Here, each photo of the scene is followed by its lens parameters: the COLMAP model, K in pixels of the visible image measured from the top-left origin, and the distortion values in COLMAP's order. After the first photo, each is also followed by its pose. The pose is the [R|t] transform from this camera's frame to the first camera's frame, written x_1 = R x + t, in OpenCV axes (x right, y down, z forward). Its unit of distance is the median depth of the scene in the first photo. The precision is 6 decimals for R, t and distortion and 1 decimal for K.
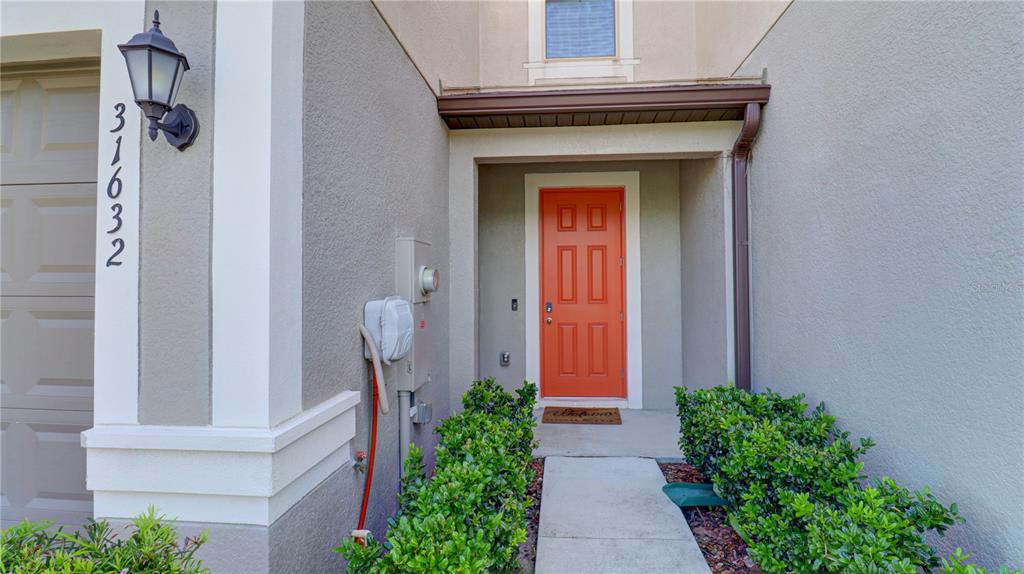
lens RADIAL K [[488.9, 0, 531.8], [0, 488.9, 281.3], [0, 0, 1]] dist [0.000513, -0.012962]
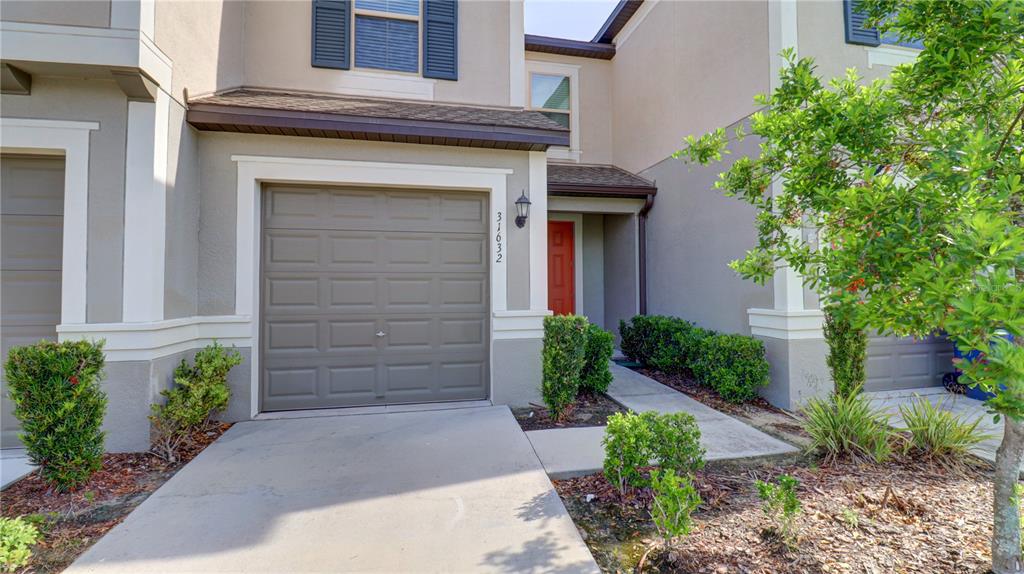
lens RADIAL K [[488.9, 0, 531.8], [0, 488.9, 281.3], [0, 0, 1]] dist [0.000513, -0.012962]
pose [[0.955451, 0.008765, 0.295021, -0.683879], [-0.007757, 0.999959, -0.004590, 0.045771], [-0.295049, 0.002097, 0.955480, -0.929648]]
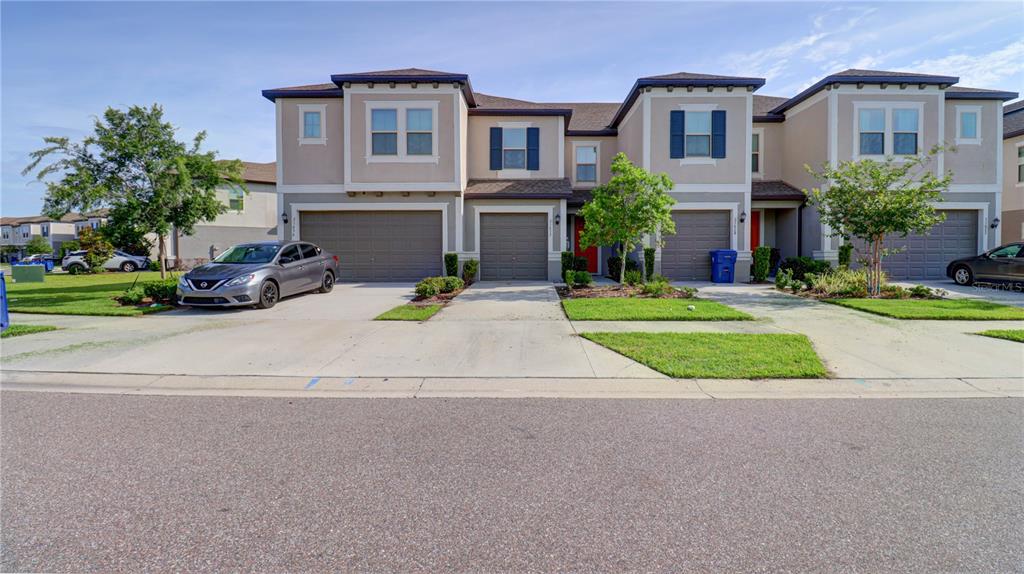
lens RADIAL K [[488.9, 0, 531.8], [0, 488.9, 281.3], [0, 0, 1]] dist [0.000513, -0.012962]
pose [[0.995974, 0.004281, 0.089539, -0.918729], [-0.008473, 0.998883, 0.046491, 0.189813], [-0.089240, -0.047062, 0.994898, -3.936966]]
